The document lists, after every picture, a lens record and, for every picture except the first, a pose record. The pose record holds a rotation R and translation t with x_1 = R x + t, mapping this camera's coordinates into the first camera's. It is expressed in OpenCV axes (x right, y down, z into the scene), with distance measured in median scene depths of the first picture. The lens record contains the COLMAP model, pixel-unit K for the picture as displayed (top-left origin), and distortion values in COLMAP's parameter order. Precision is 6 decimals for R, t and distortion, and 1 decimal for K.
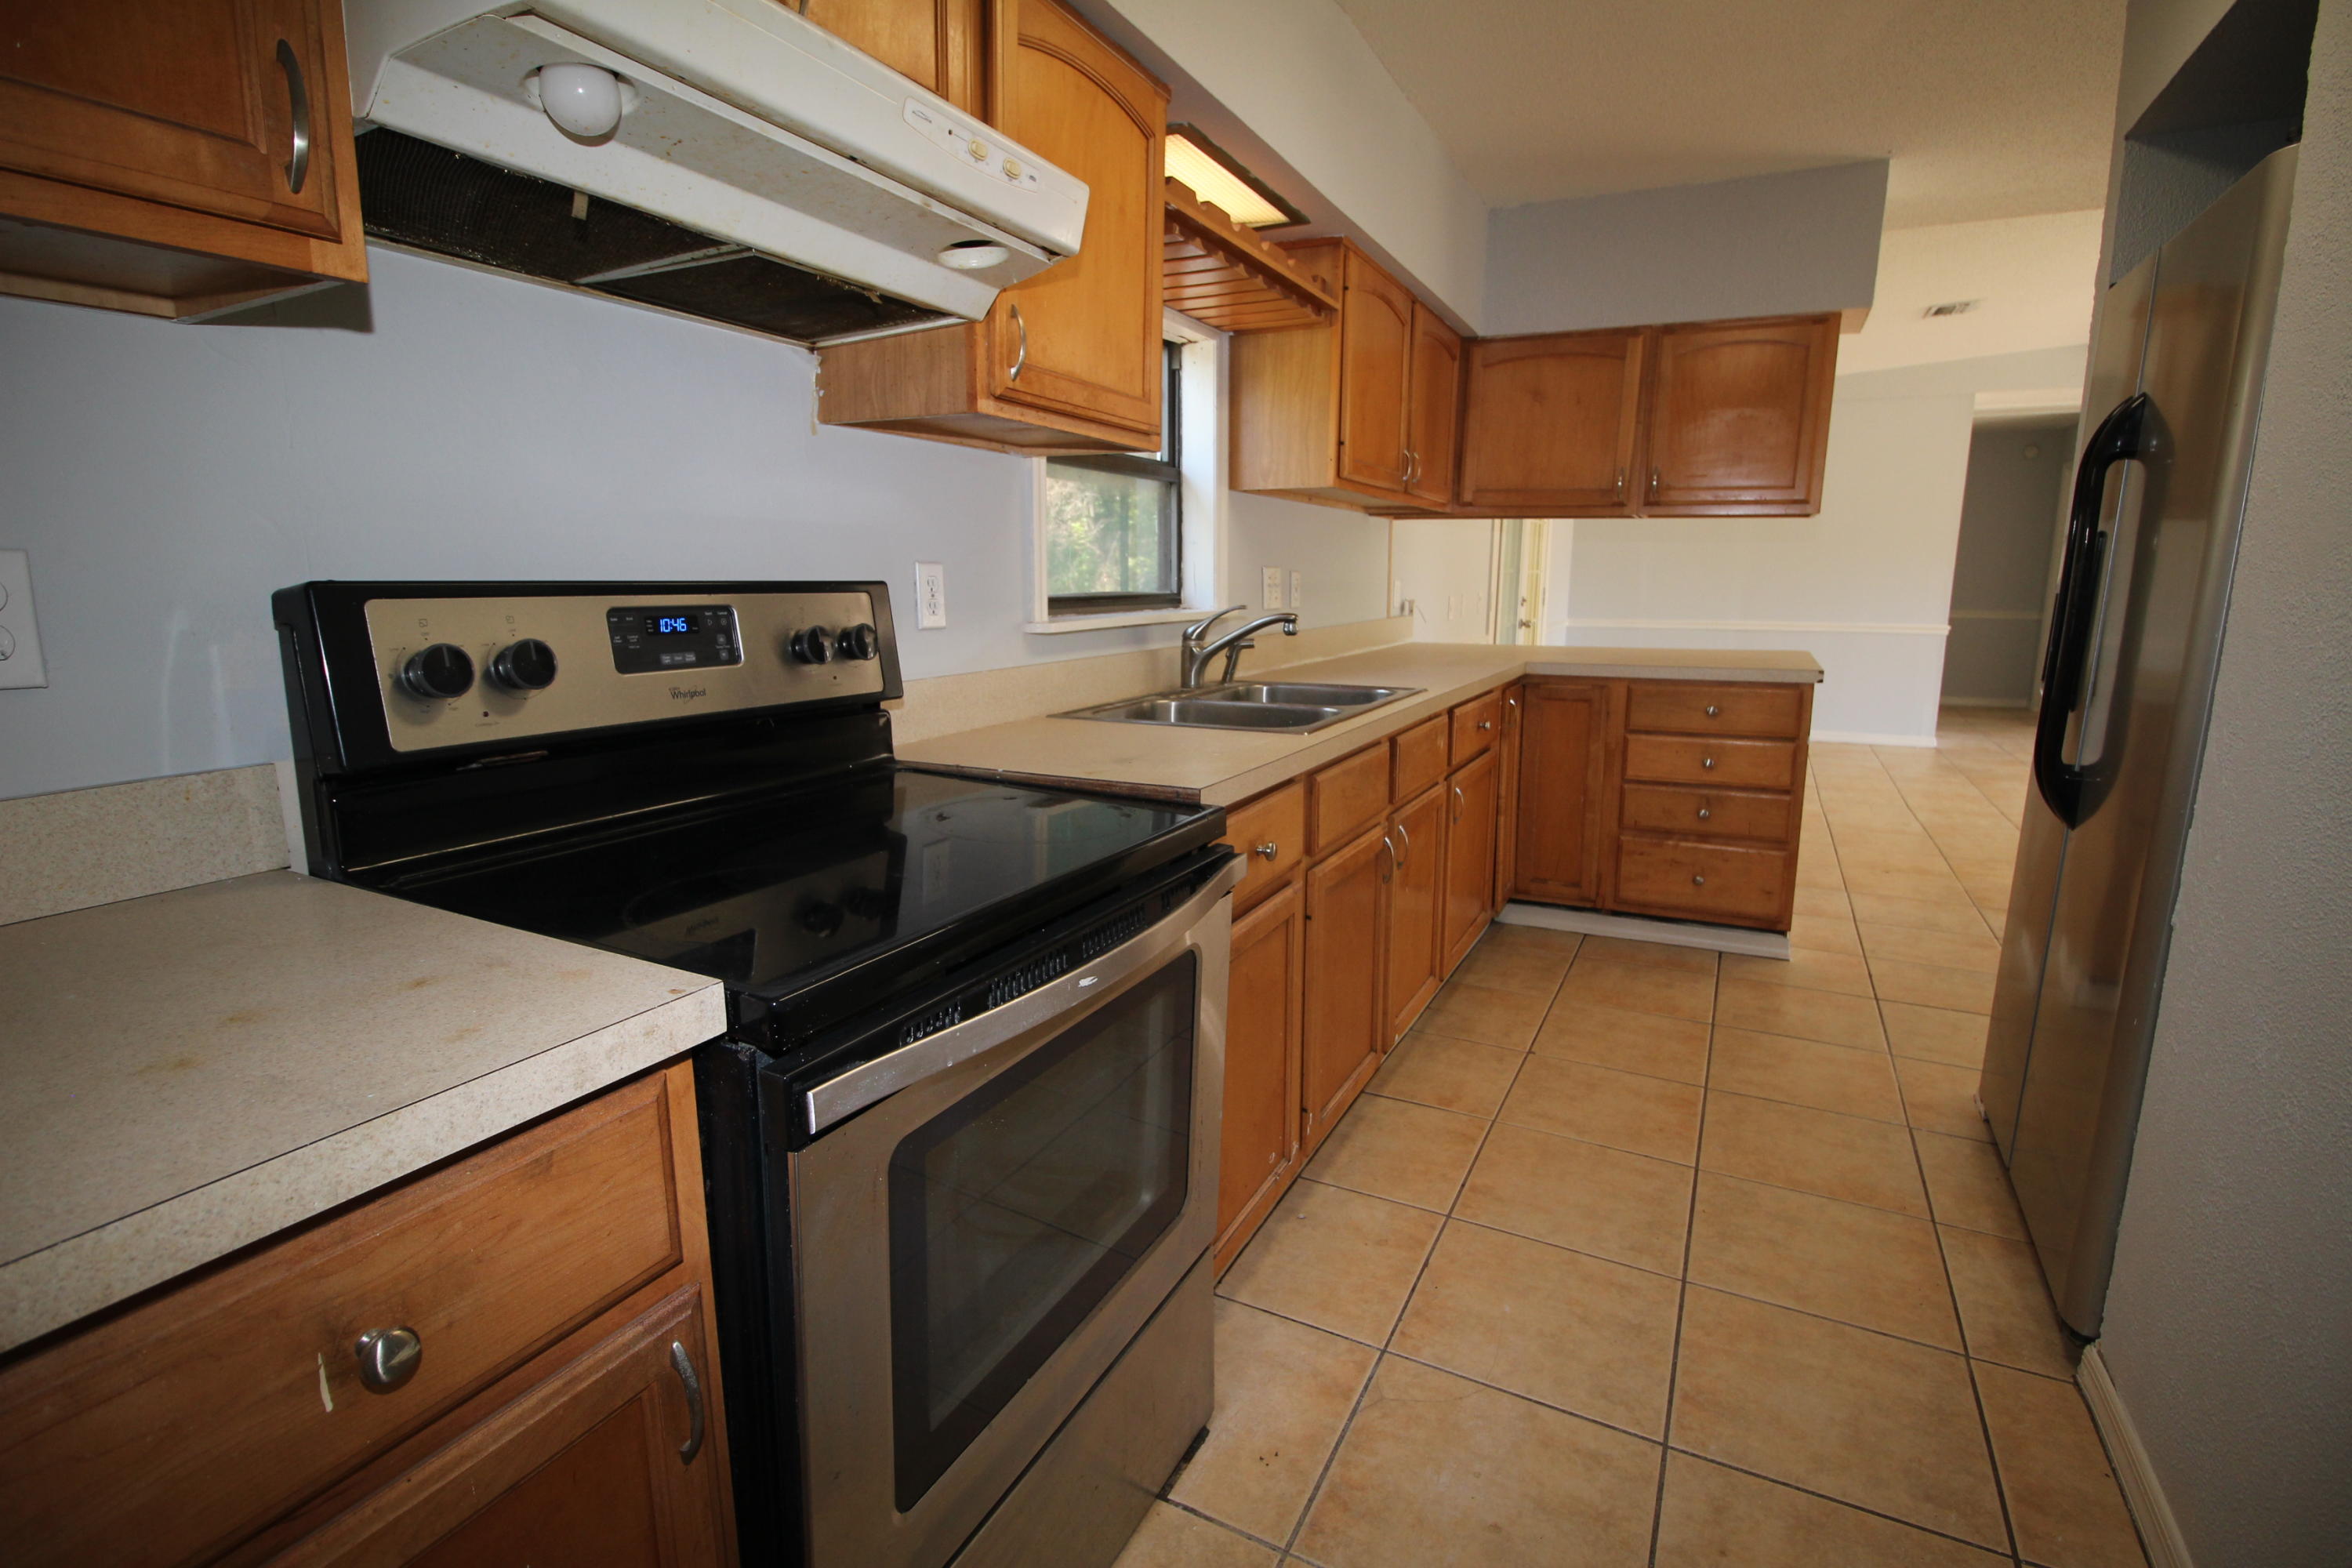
lens RADIAL K [[1084.3, 0, 1174.1], [0, 1084.3, 754.9], [0, 0, 1]] dist [0.001858, -0.014878]
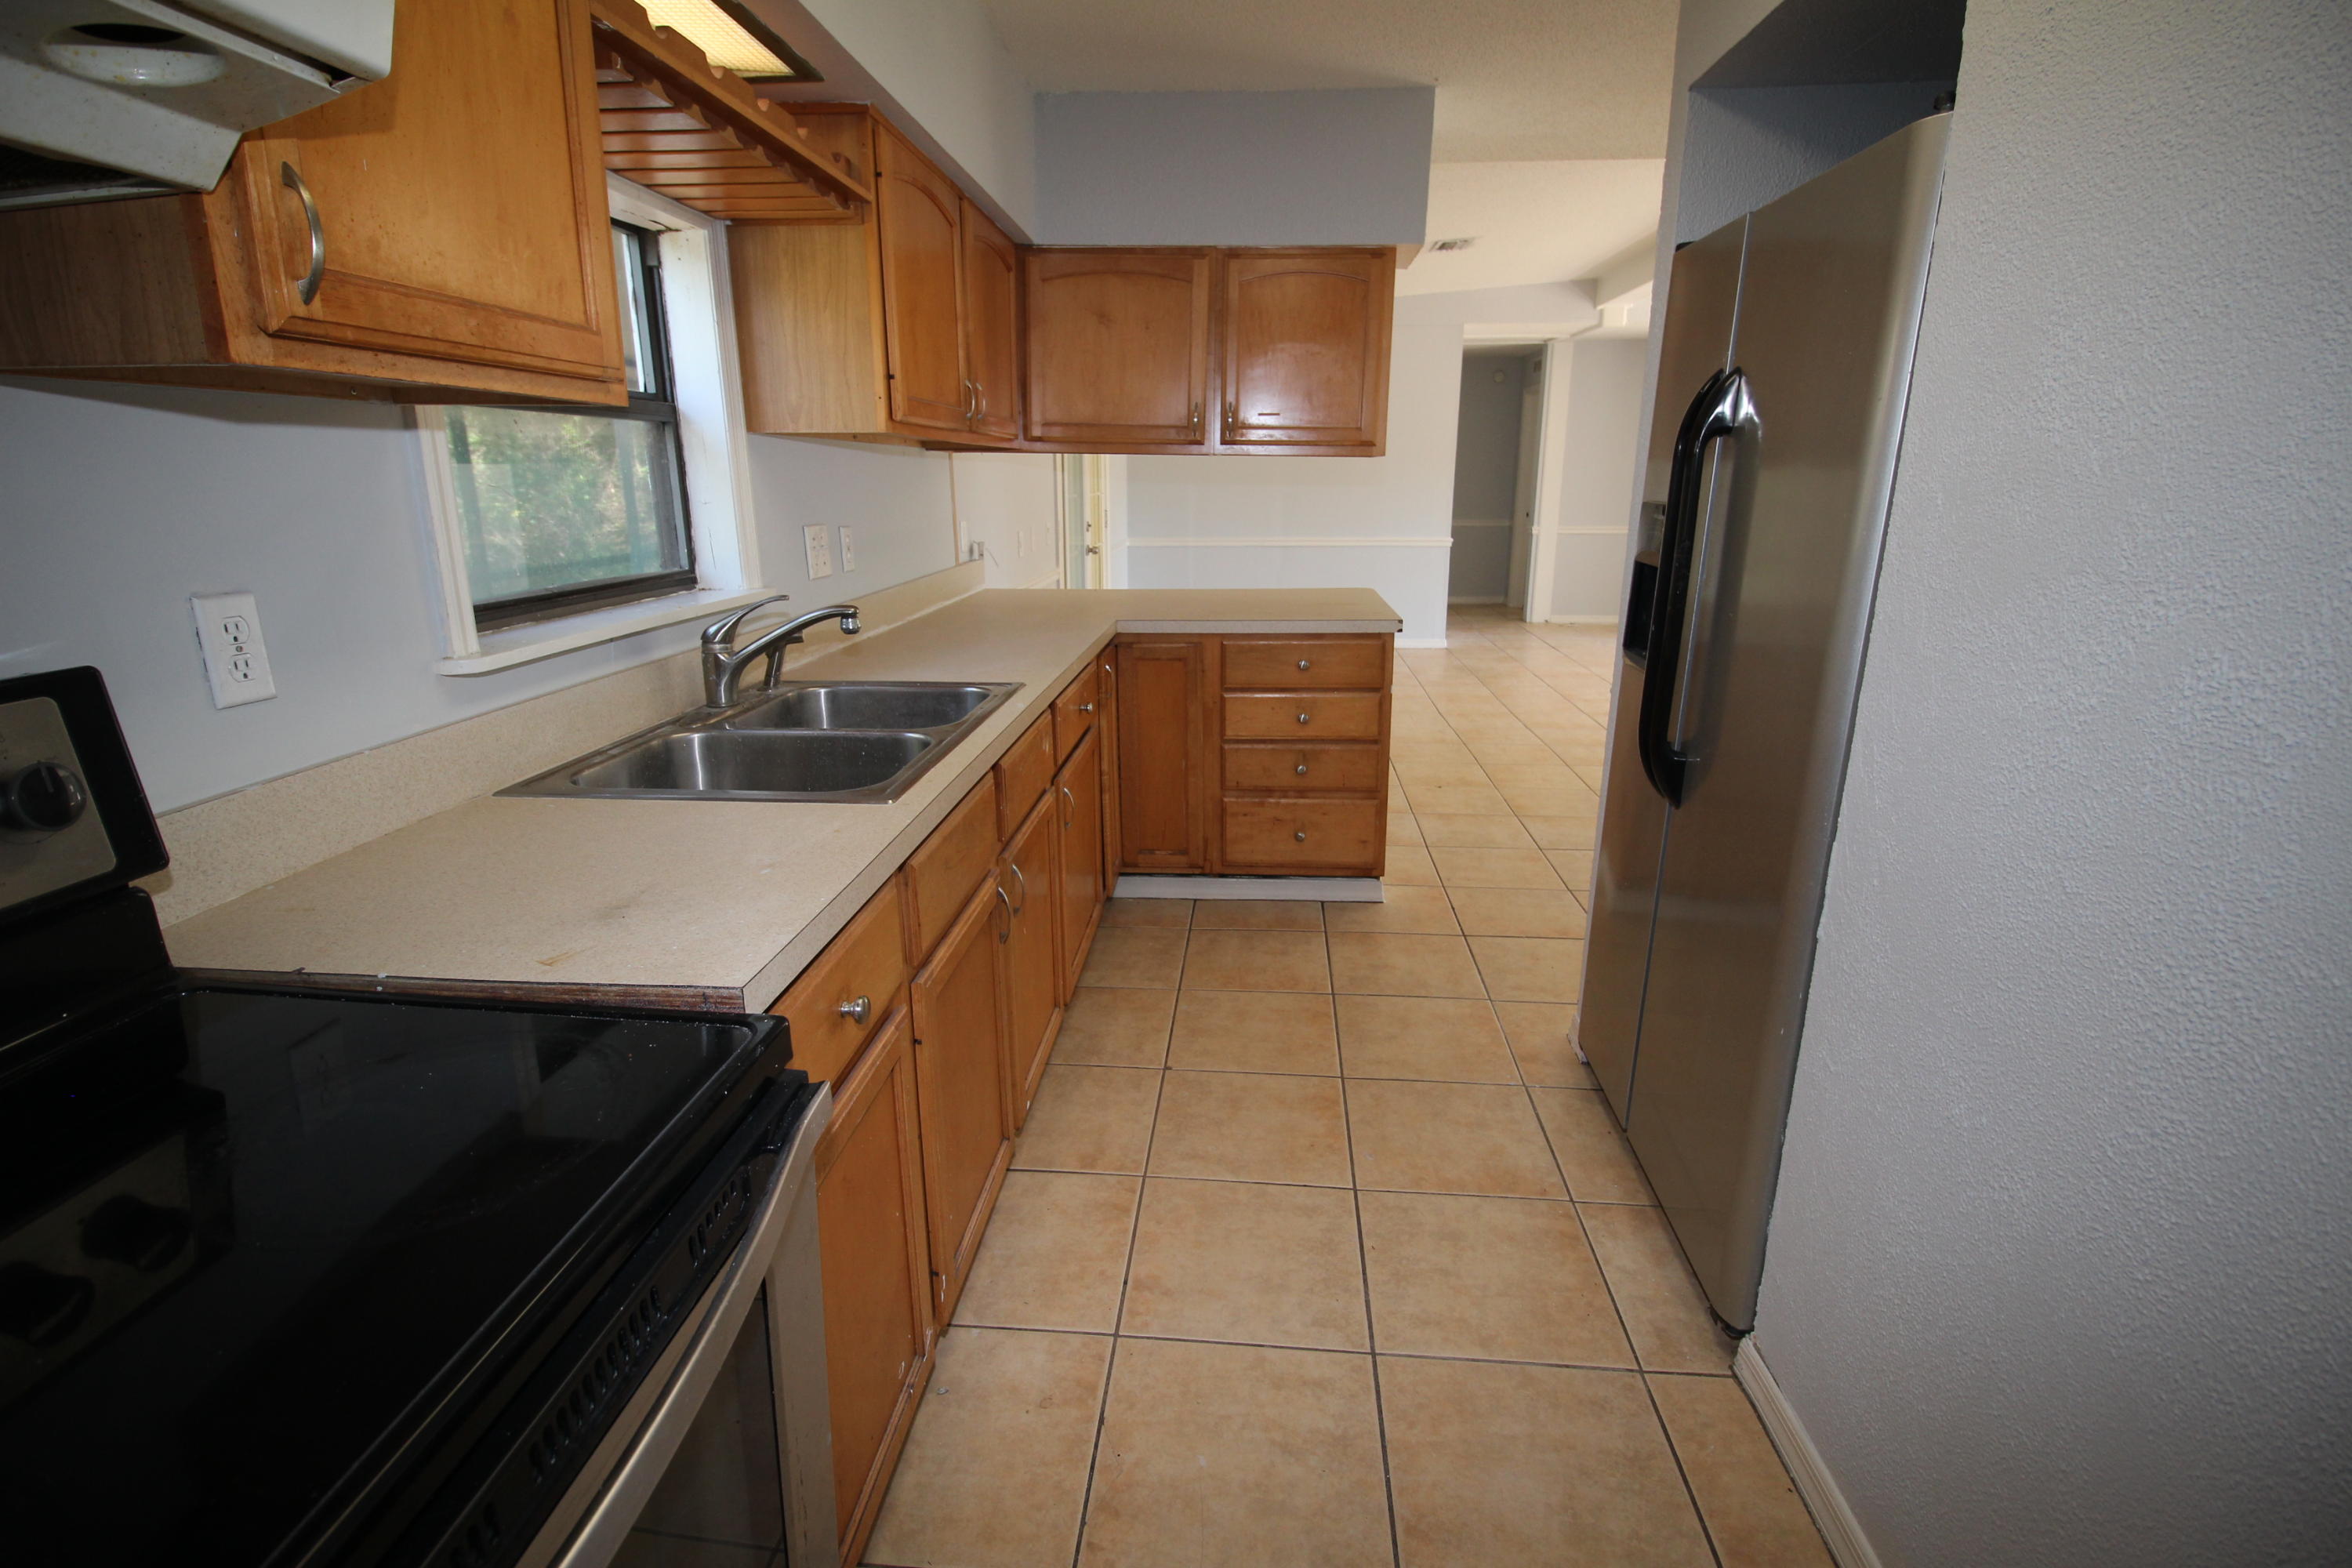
lens RADIAL K [[1084.3, 0, 1174.1], [0, 1084.3, 754.9], [0, 0, 1]] dist [0.001858, -0.014878]
pose [[0.920090, -0.103398, 0.377815, 0.016375], [0.070518, 0.992497, 0.099888, -0.078829], [-0.385308, -0.065263, 0.920477, 0.173373]]
